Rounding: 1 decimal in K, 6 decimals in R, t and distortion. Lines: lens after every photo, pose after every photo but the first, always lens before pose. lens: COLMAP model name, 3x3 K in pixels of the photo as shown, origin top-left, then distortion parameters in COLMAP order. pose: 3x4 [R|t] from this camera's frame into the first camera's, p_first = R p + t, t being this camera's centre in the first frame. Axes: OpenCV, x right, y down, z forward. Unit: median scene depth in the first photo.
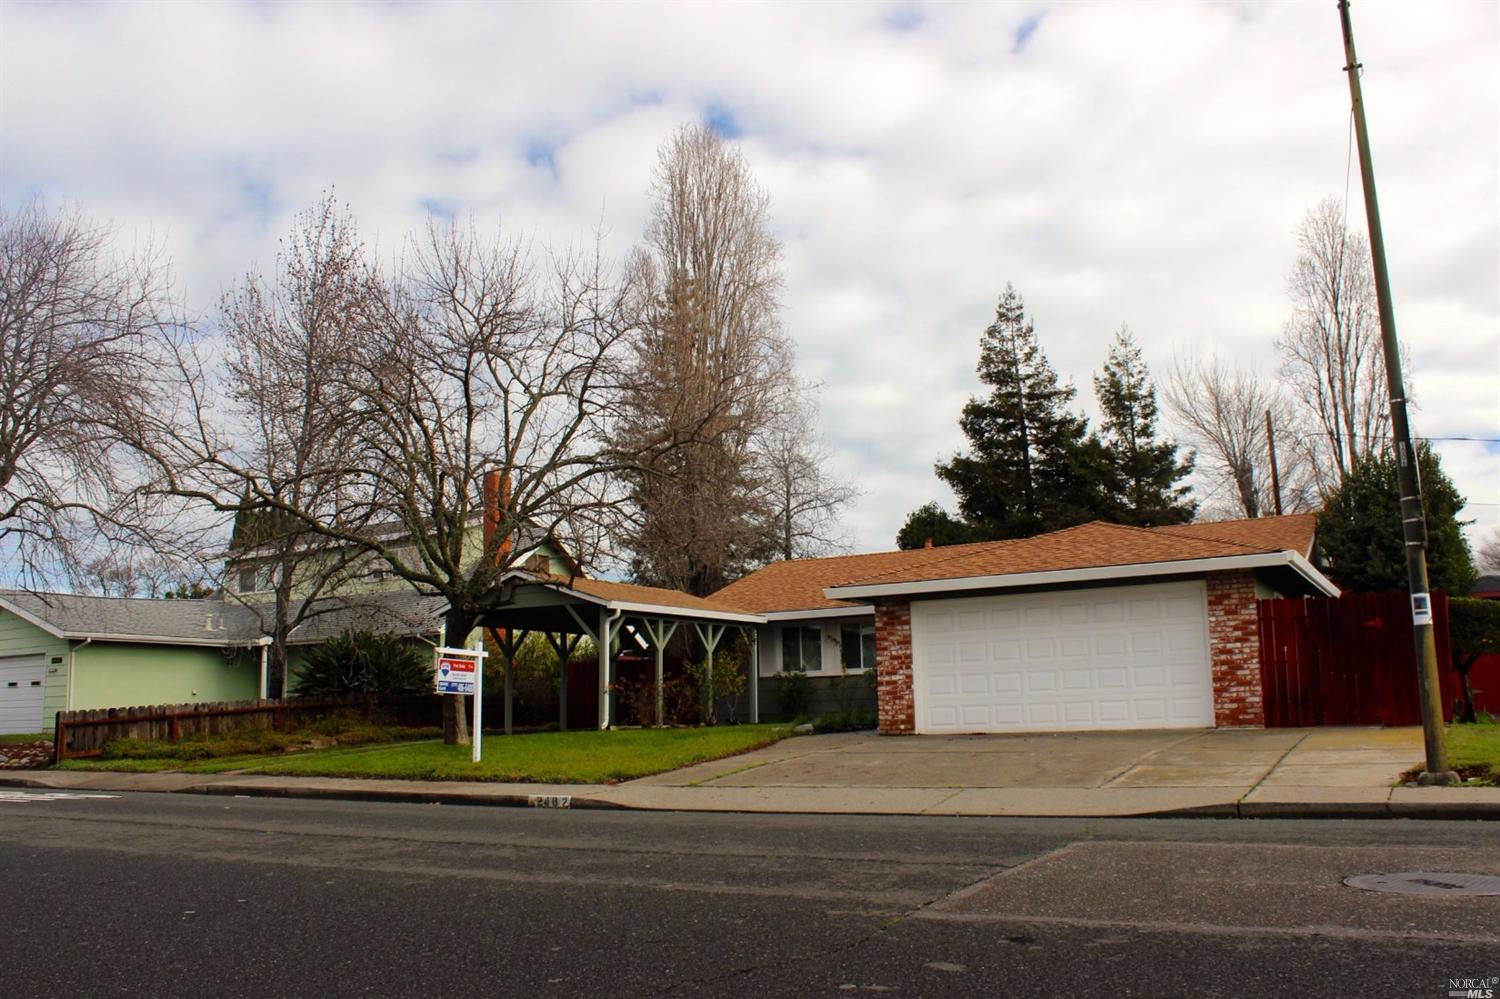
lens RADIAL K [[1263.2, 0, 743.0], [0, 1263.2, 496.2], [0, 0, 1]] dist [-0.160340, 0.139806]
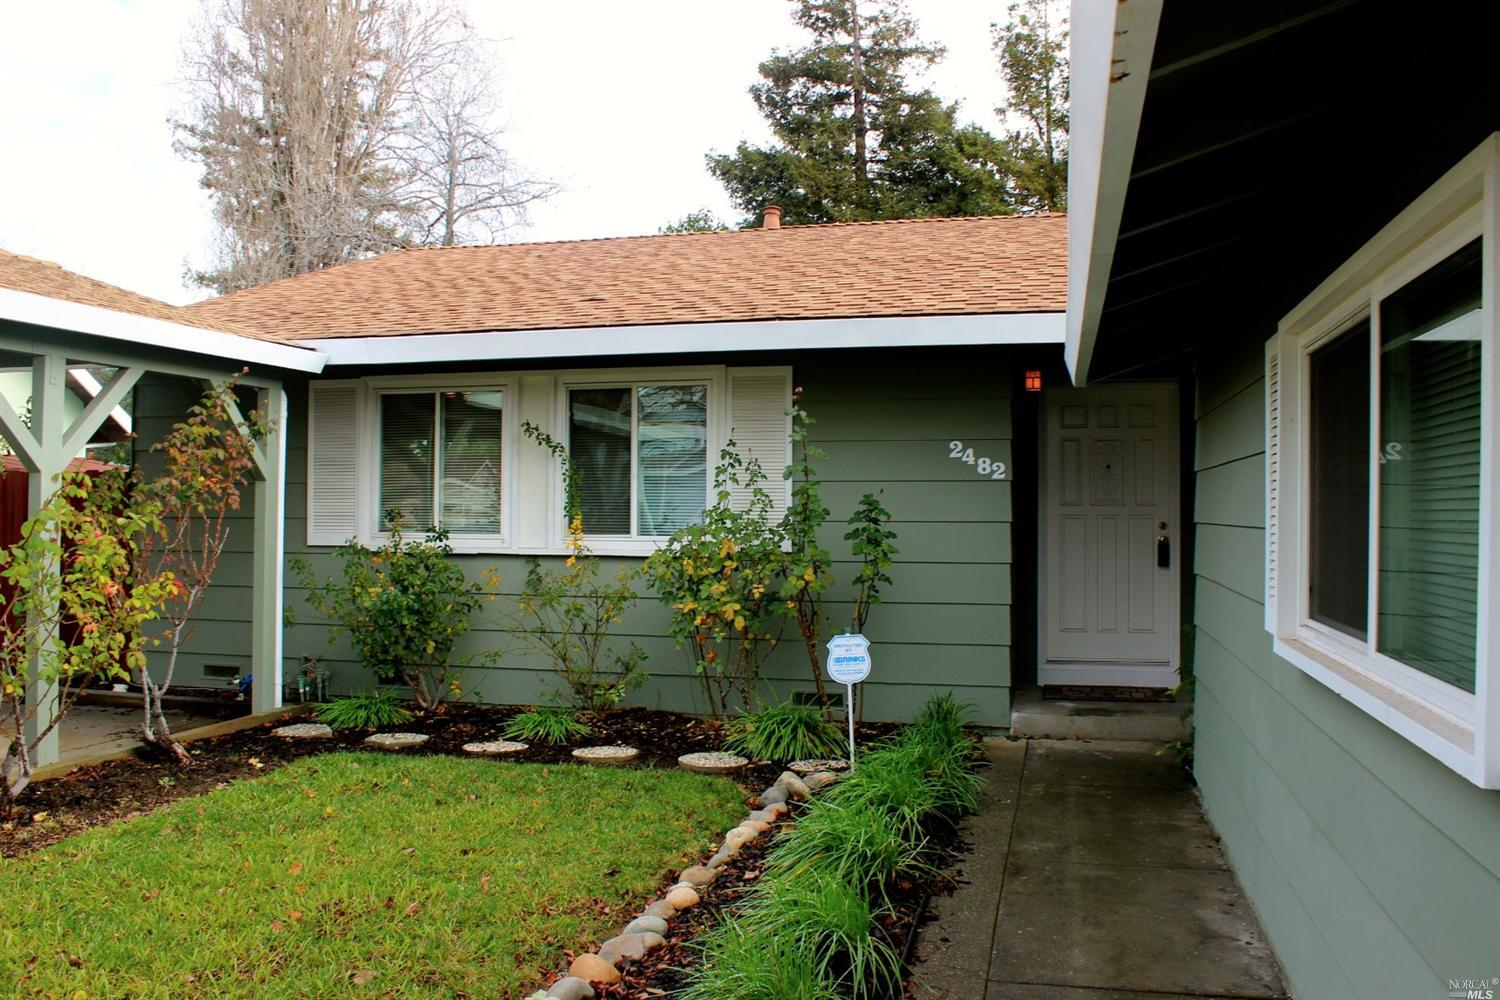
lens RADIAL K [[1263.2, 0, 743.0], [0, 1263.2, 496.7], [0, 0, 1]] dist [-0.160340, 0.139806]
pose [[0.966067, 0.032465, 0.256244, 0.039700], [-0.072440, 0.986309, 0.148143, 0.077328], [-0.247927, -0.161679, 0.955192, 0.678319]]
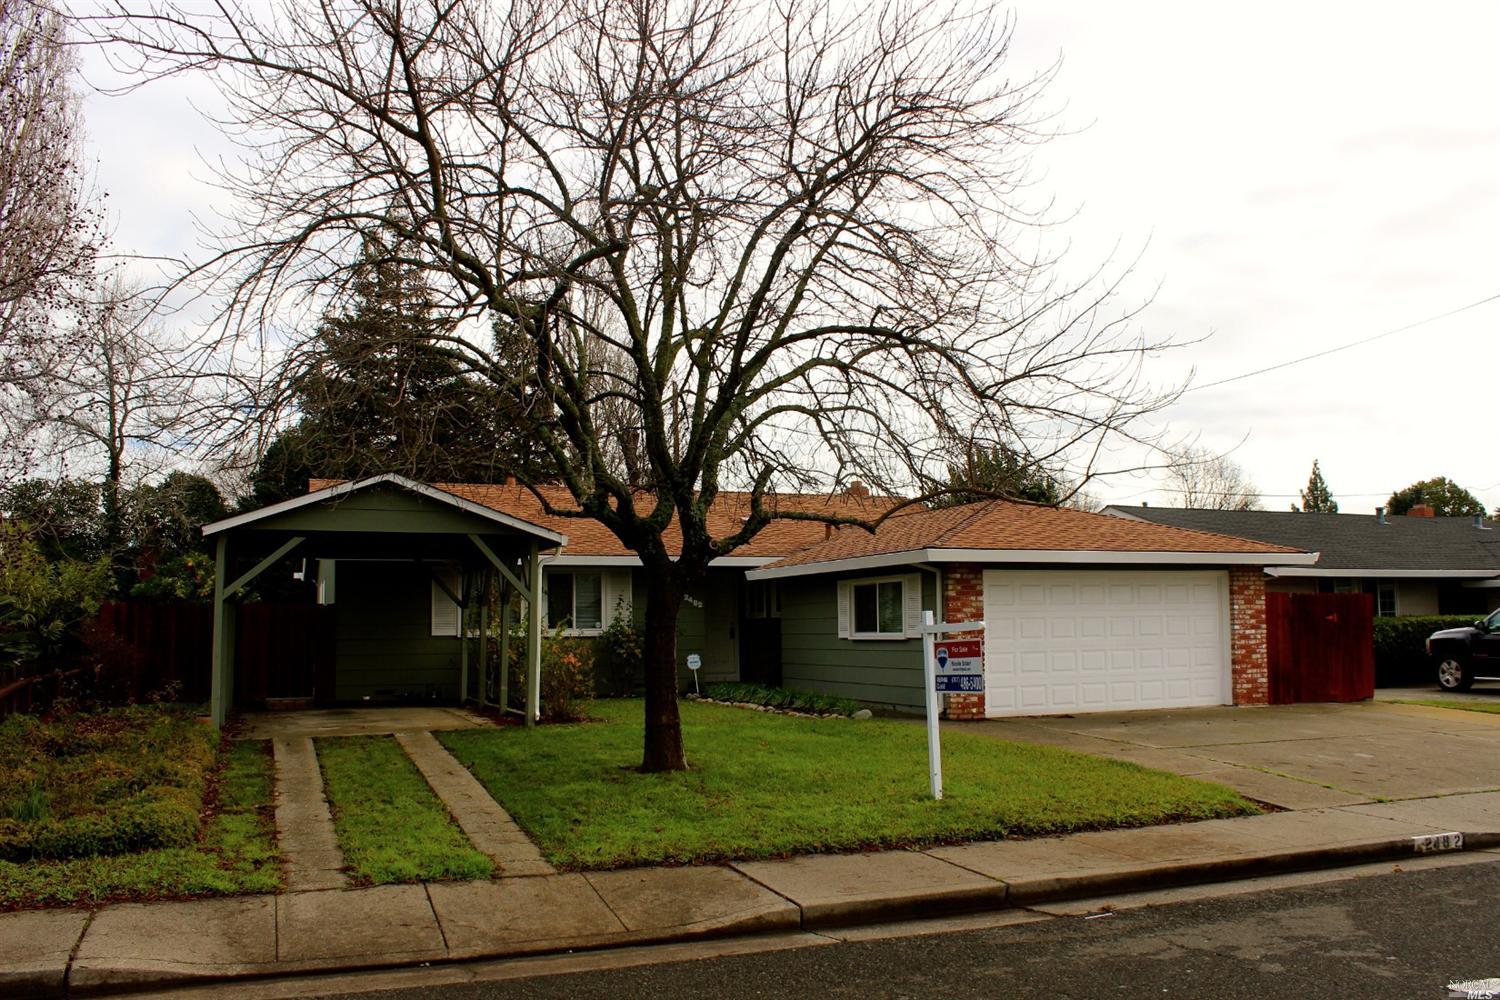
lens RADIAL K [[1244.6, 0, 750.0], [0, 1244.6, 500.0], [0, 0, 1]] dist [-0.167353, 0.163508]
pose [[0.637604, 0.096843, 0.764253, -0.442204], [-0.135298, 0.990724, -0.012663, 0.046847], [-0.758390, -0.095328, 0.644792, 0.388273]]
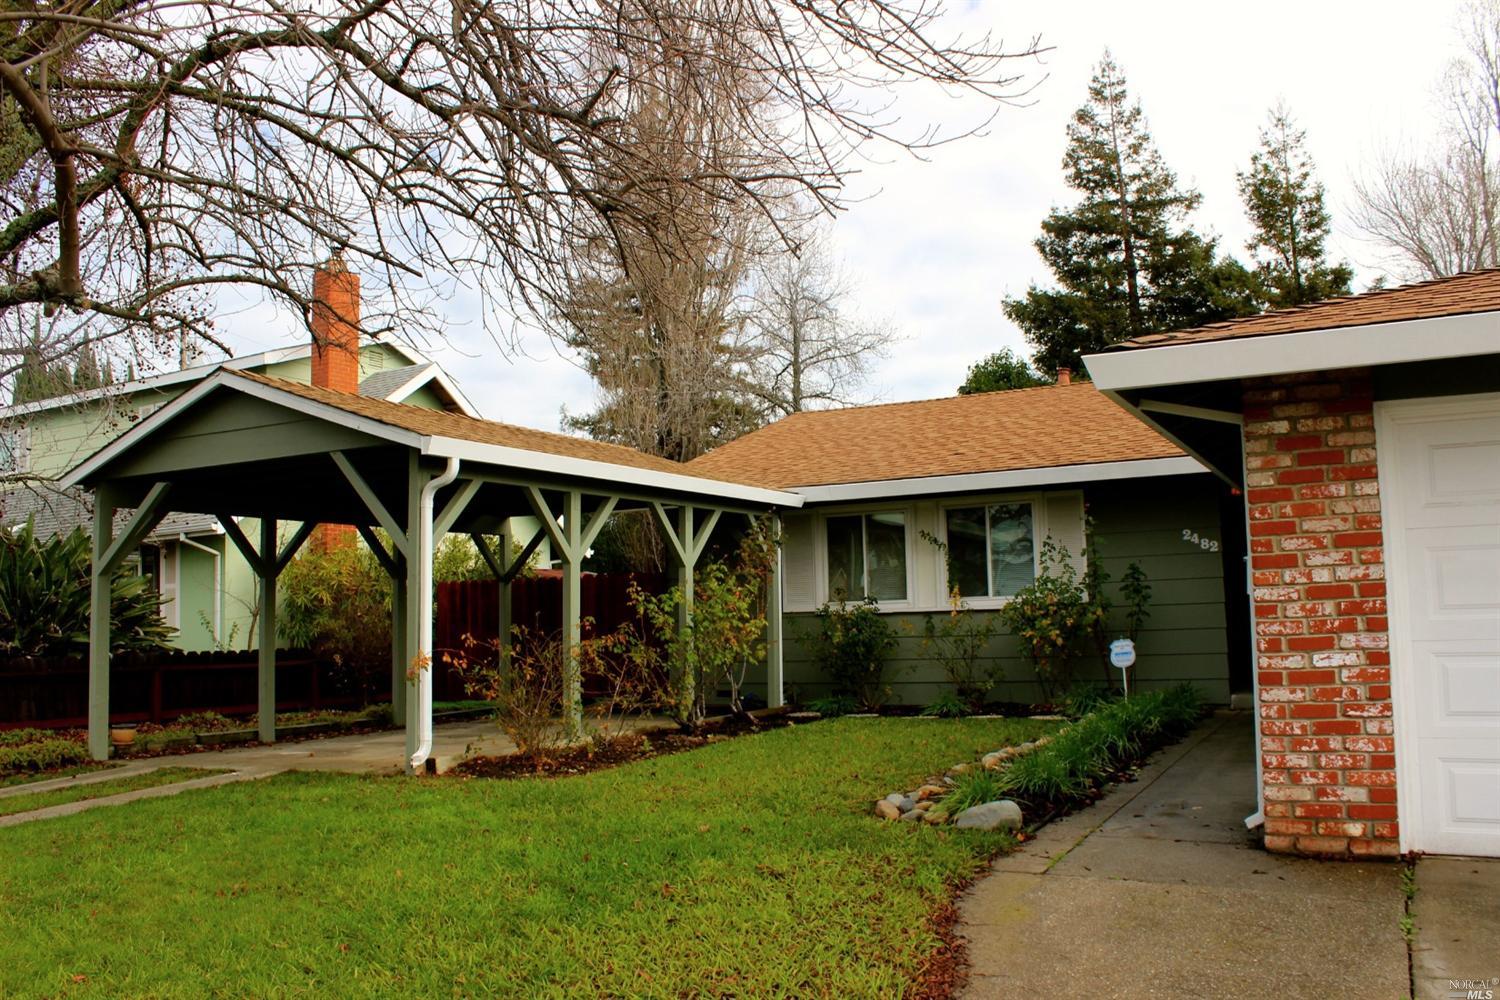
lens RADIAL K [[1244.6, 0, 750.0], [0, 1244.6, 500.0], [0, 0, 1]] dist [-0.167353, 0.163508]
pose [[0.999688, 0.000414, 0.024974, -0.013815], [-0.002312, 0.997105, 0.076008, 0.058847], [-0.024871, -0.076042, 0.996794, 0.495723]]
